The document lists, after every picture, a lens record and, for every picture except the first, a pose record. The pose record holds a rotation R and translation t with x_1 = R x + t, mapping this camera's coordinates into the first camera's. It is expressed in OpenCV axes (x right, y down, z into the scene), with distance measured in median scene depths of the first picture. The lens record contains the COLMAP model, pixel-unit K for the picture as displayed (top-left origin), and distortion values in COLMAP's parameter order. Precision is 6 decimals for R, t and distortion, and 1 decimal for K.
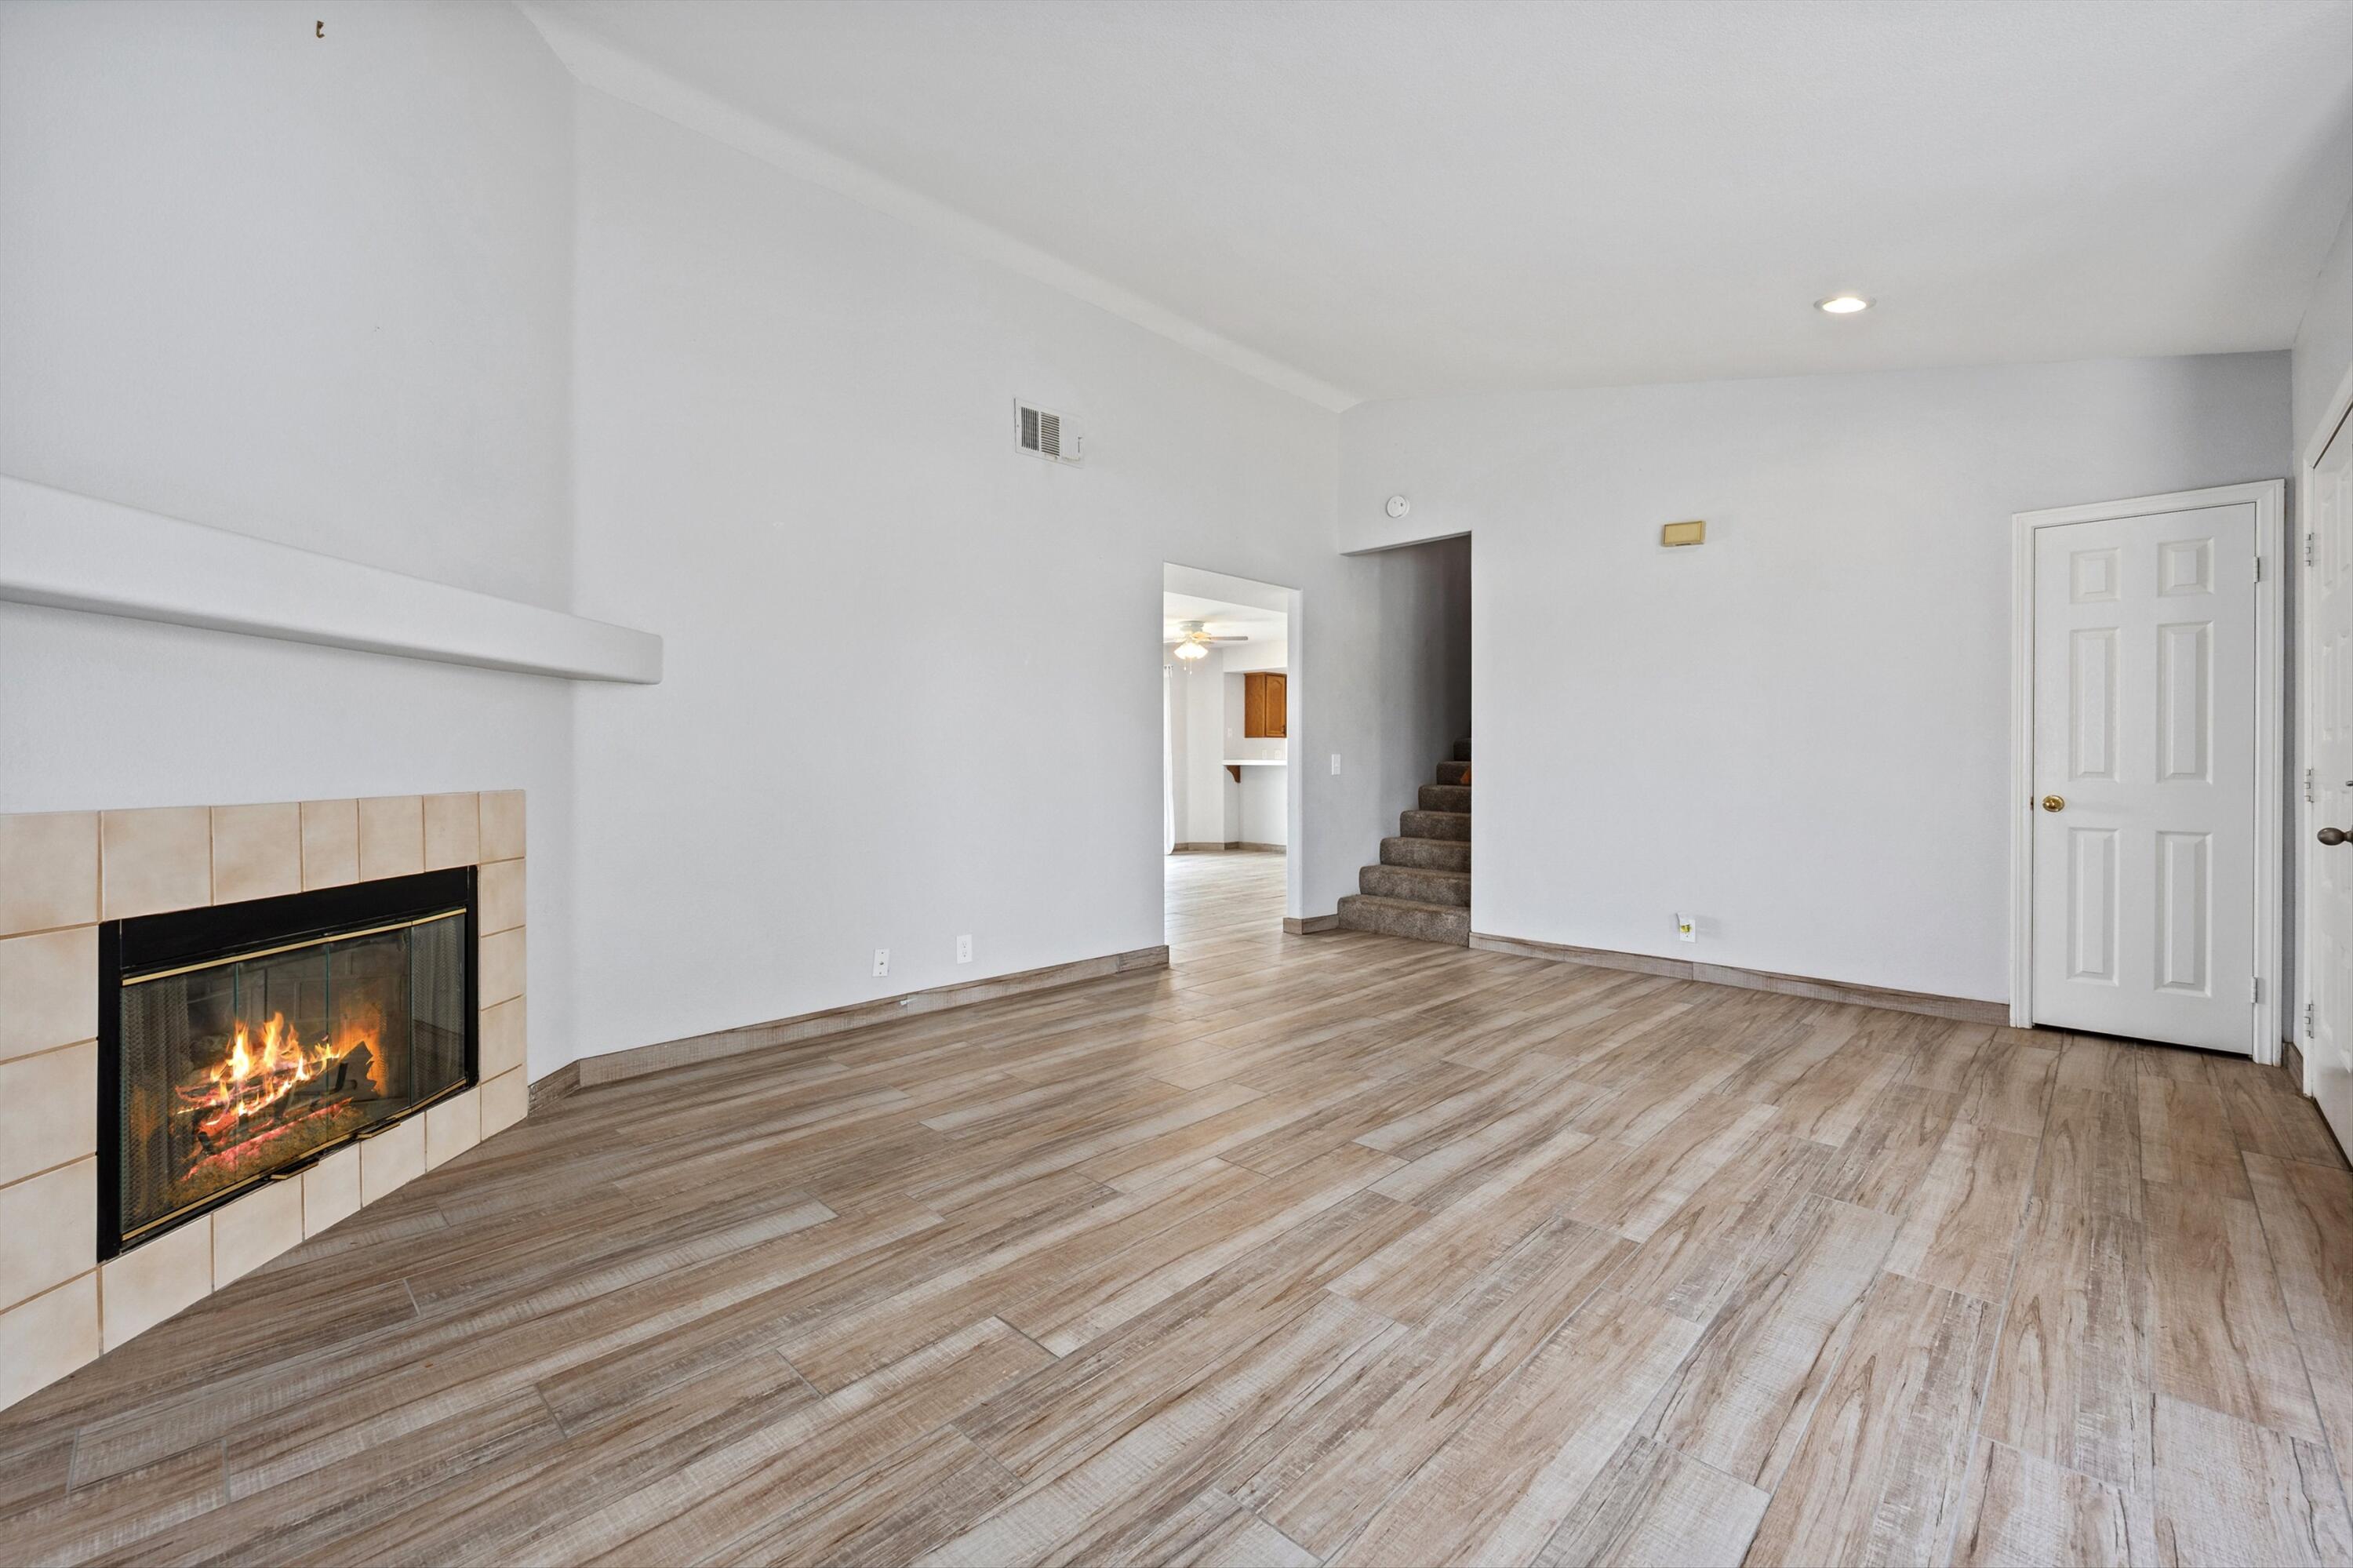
lens RADIAL K [[952.3, 0, 1174.3], [0, 952.3, 755.4], [0, 0, 1]] dist [-0.000385, -0.000603]
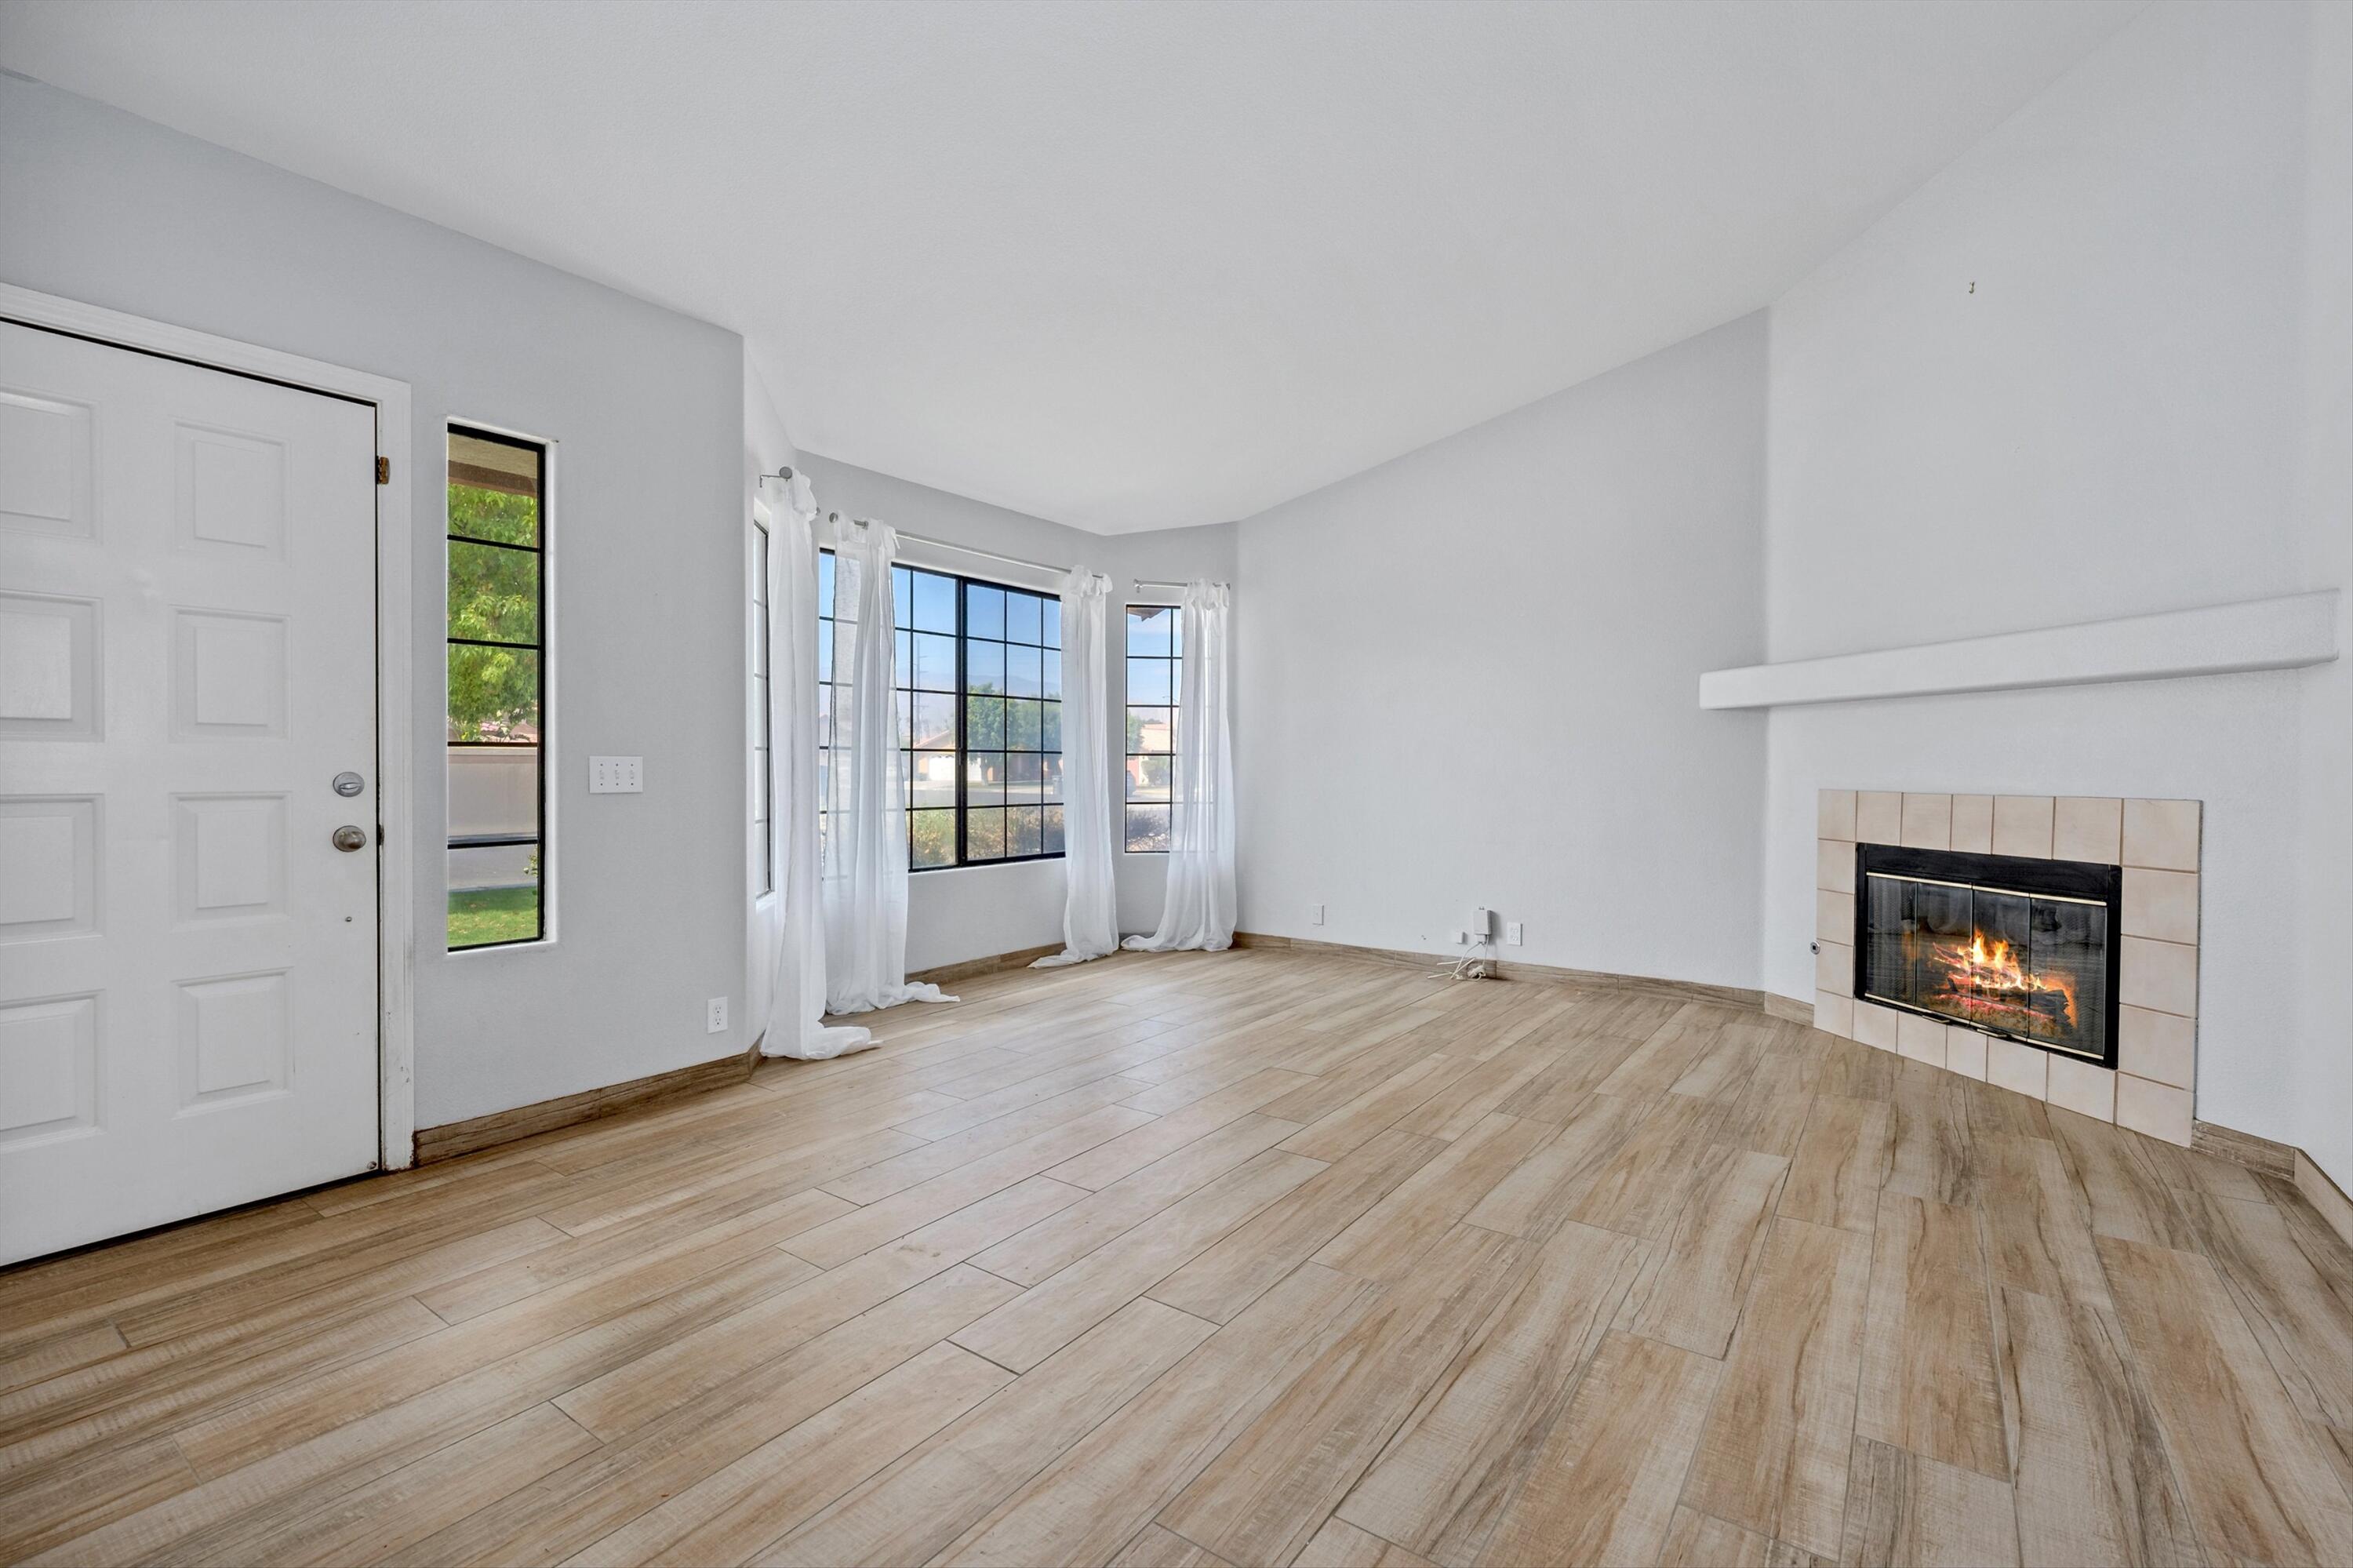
lens RADIAL K [[1052.3, 0, 1197.7], [0, 1052.3, 788.6], [0, 0, 1]] dist [0.001241, -0.000475]
pose [[-0.984293, 0.000050, -0.176541, 0.507066], [-0.002799, 0.999870, 0.015889, 0.012578], [0.176519, 0.016134, -0.984165, 2.016340]]
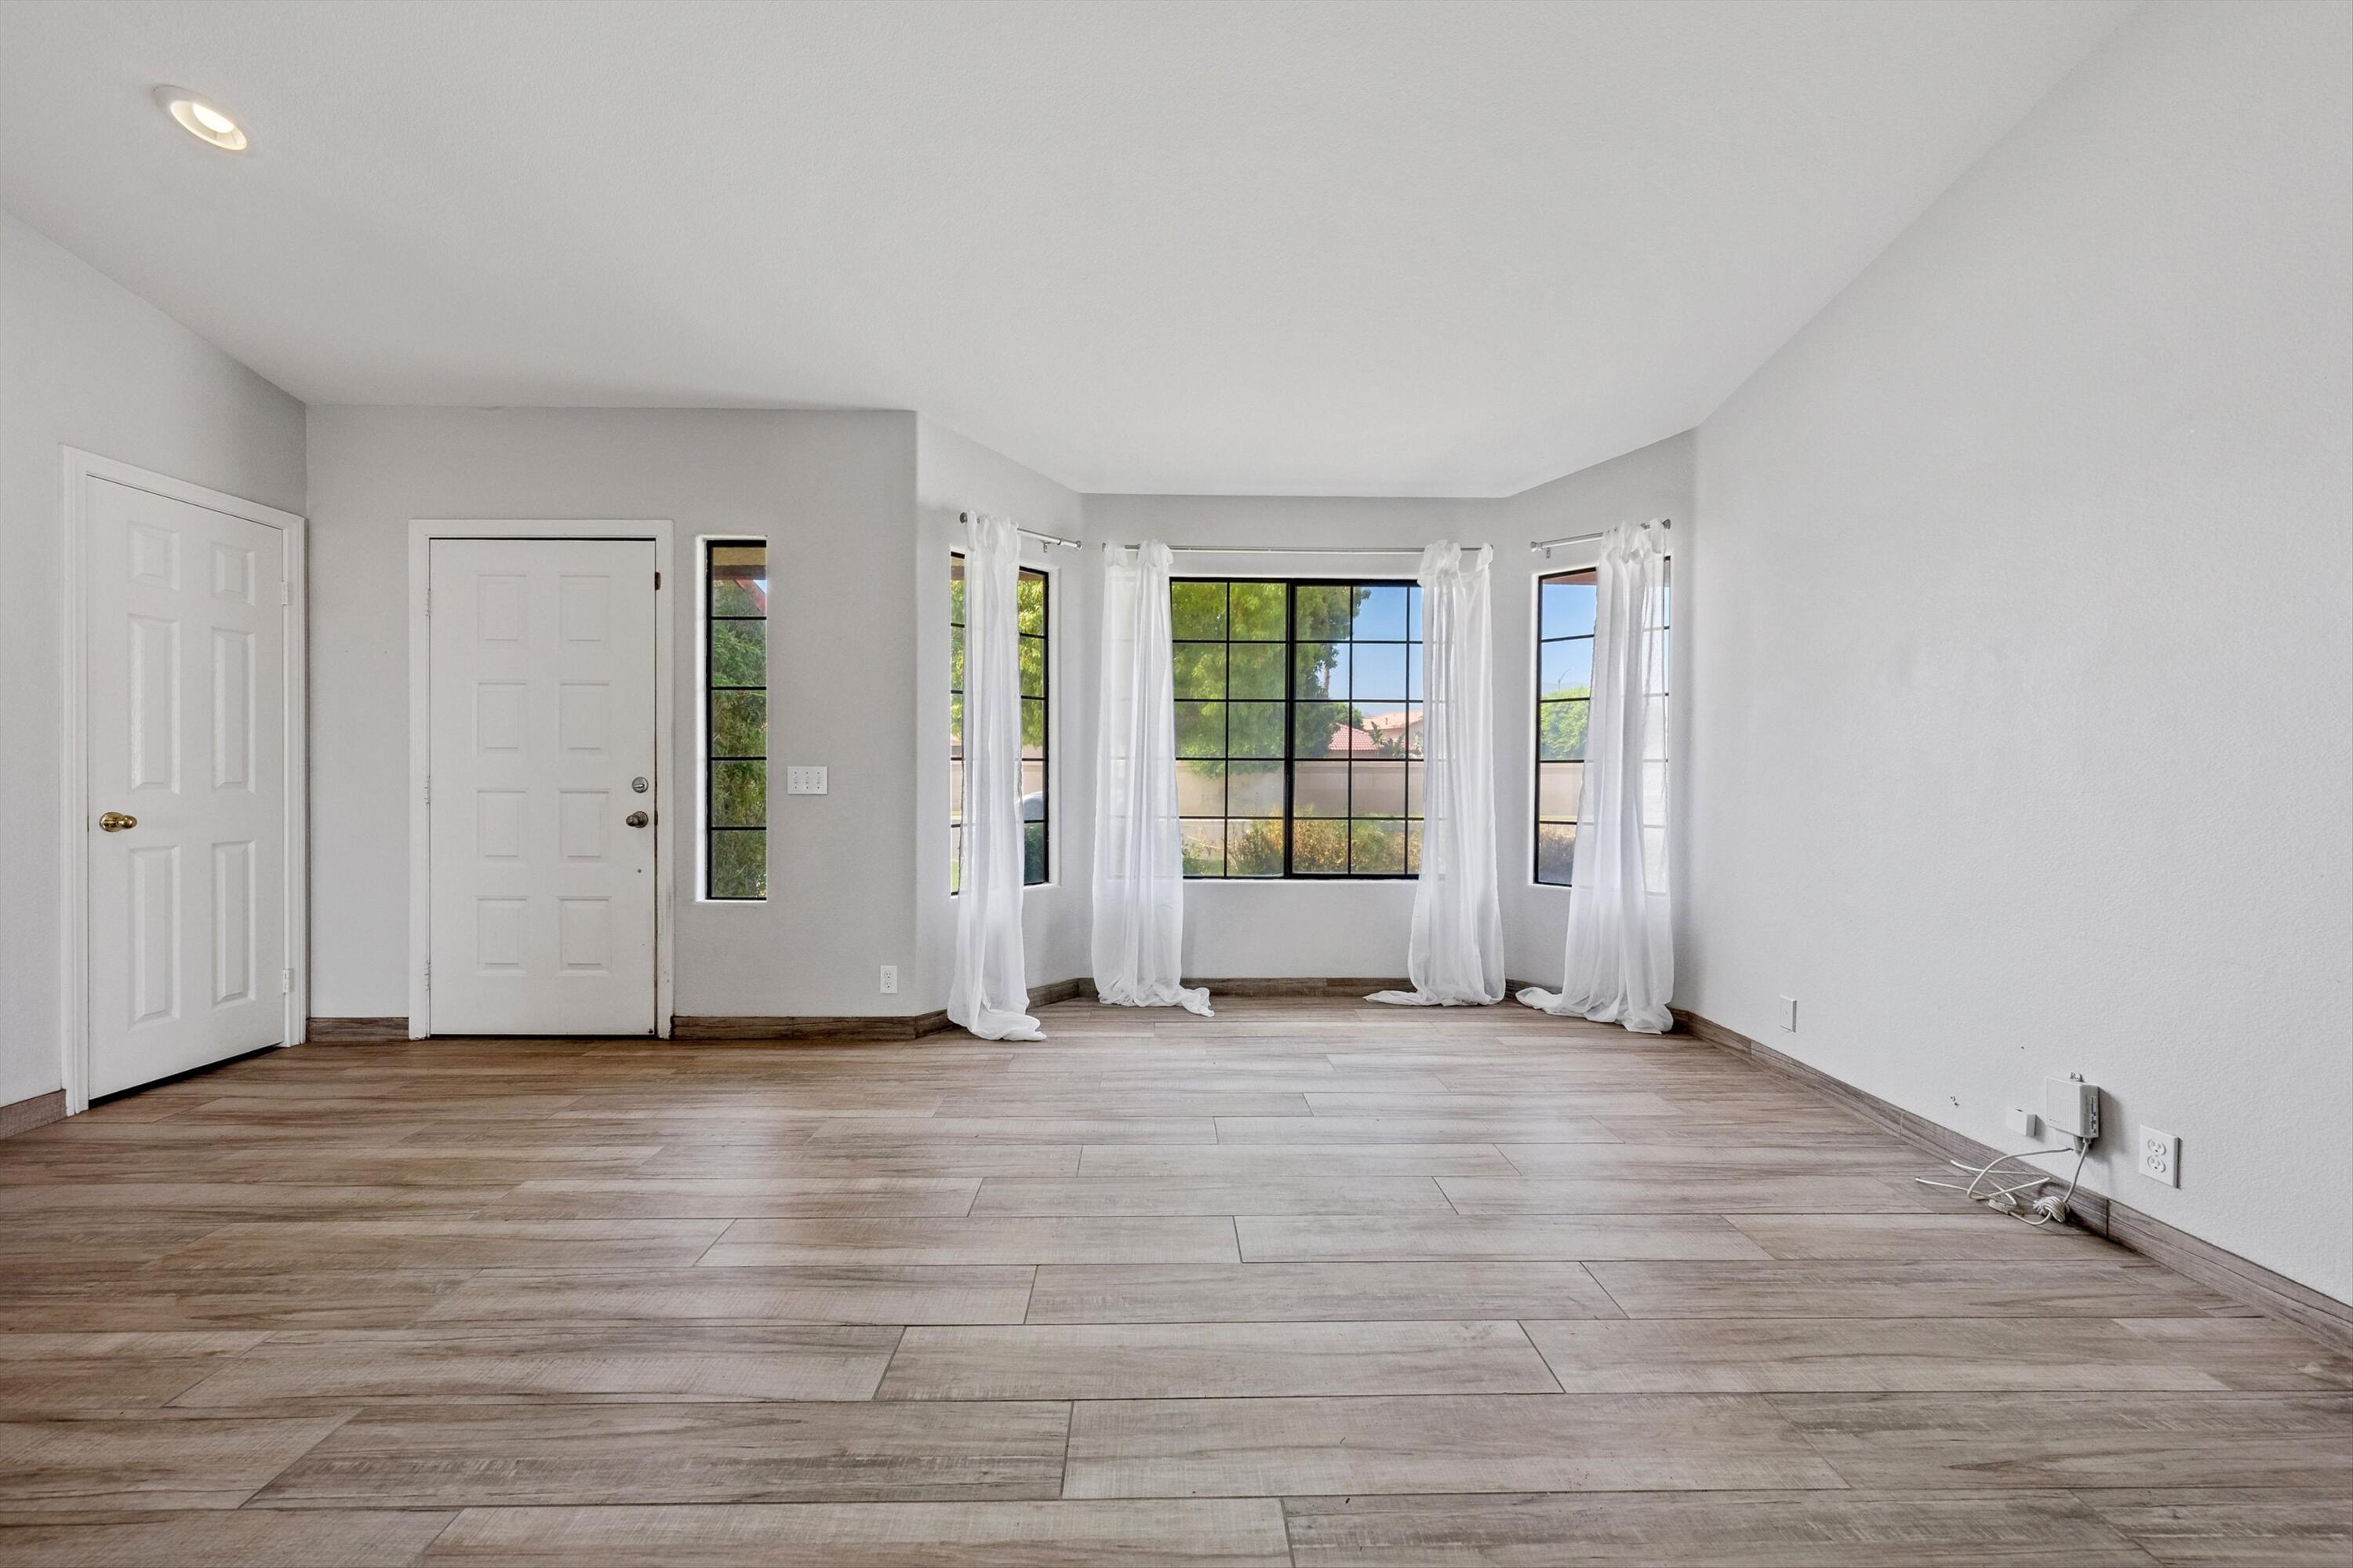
lens RADIAL K [[858.8, 0, 1173.6], [0, 858.8, 779.5], [0, 0, 1]] dist [-0.002938, 0.000504]
pose [[-0.717986, -0.009238, 0.695996, -0.330346], [-0.008486, 0.999954, 0.004519, 0.006535], [-0.696006, -0.002662, -0.718031, 1.263237]]
